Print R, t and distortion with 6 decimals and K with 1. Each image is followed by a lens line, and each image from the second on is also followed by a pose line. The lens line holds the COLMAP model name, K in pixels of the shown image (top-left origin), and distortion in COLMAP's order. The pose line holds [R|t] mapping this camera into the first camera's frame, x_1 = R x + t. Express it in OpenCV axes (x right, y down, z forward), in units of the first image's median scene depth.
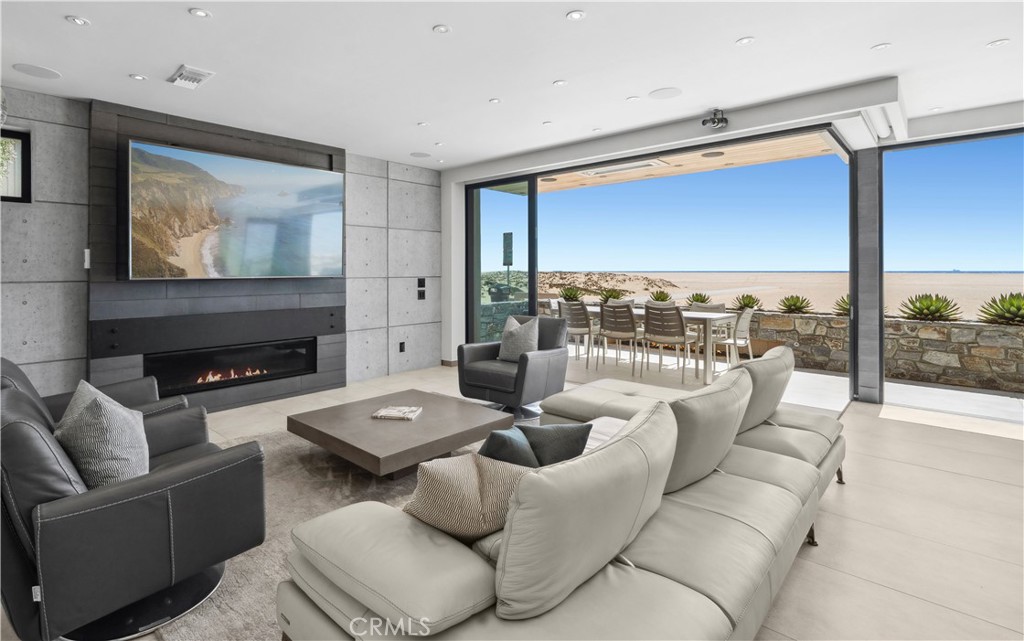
lens RADIAL K [[491.3, 0, 476.5], [0, 491.3, 266.3], [0, 0, 1]] dist [0.009051, 0.000572]
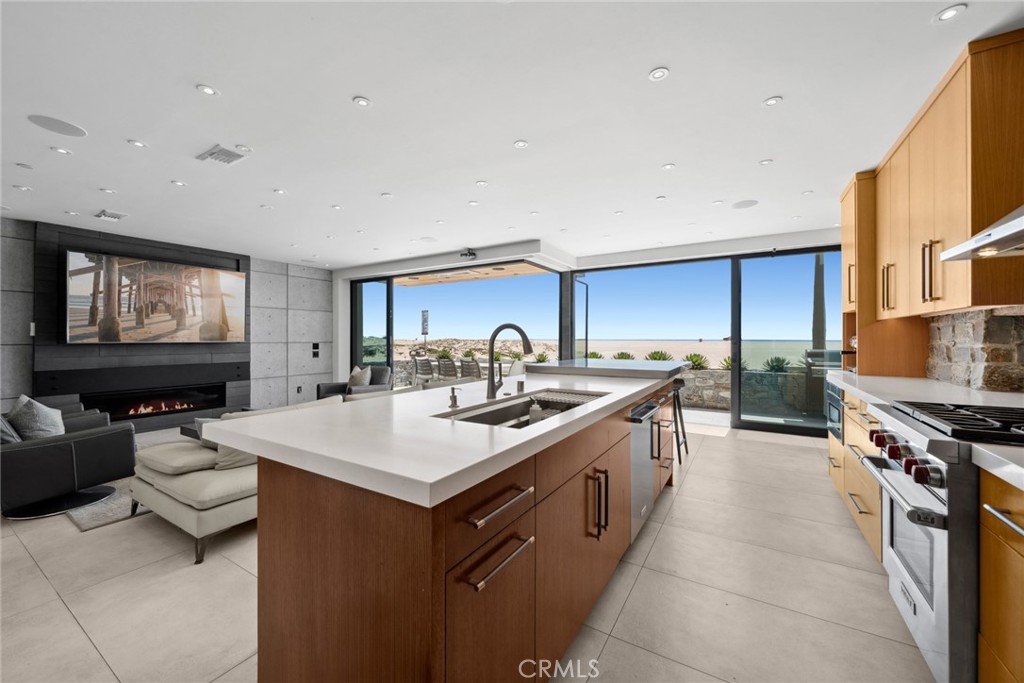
lens RADIAL K [[387.1, 0, 511.6], [0, 387.1, 335.9], [0, 0, 1]] dist [0.001941, 0.000174]
pose [[0.978417, 0.003600, 0.206609, 0.221124], [-0.004014, 0.999991, 0.001587, -0.001838], [-0.206601, -0.002382, 0.978422, -0.255553]]
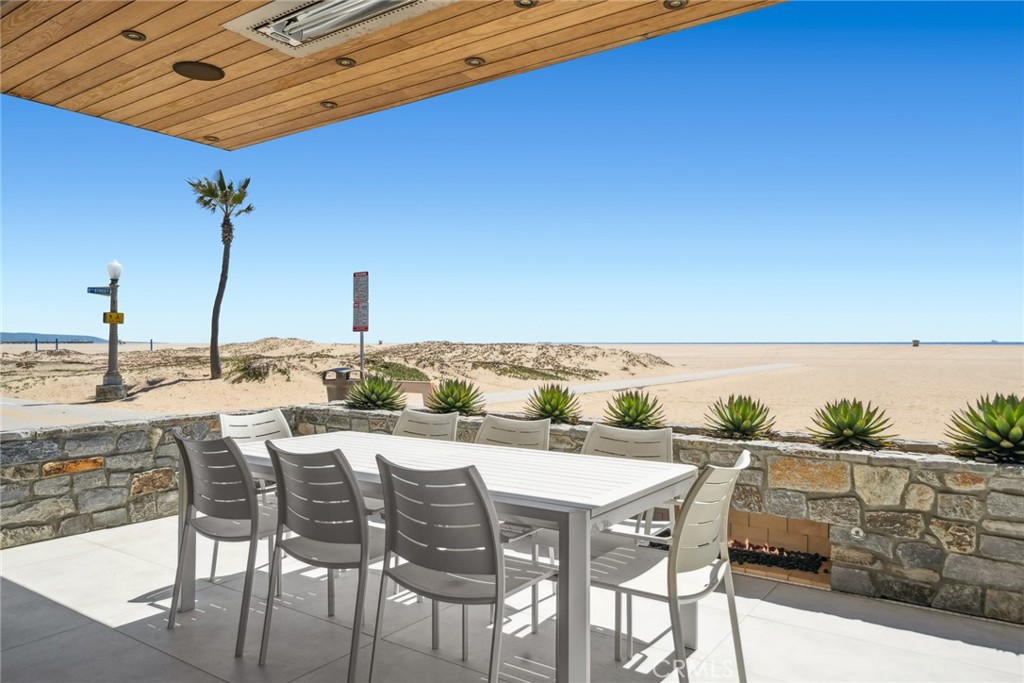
lens RADIAL K [[697.1, 0, 516.3], [0, 697.1, 343.0], [0, 0, 1]] dist [0.024227, -0.001979]
pose [[0.987774, -0.000996, 0.155892, 0.329338], [-0.000659, 0.999944, 0.010565, 0.009021], [-0.155894, -0.010538, 0.987718, 0.547372]]
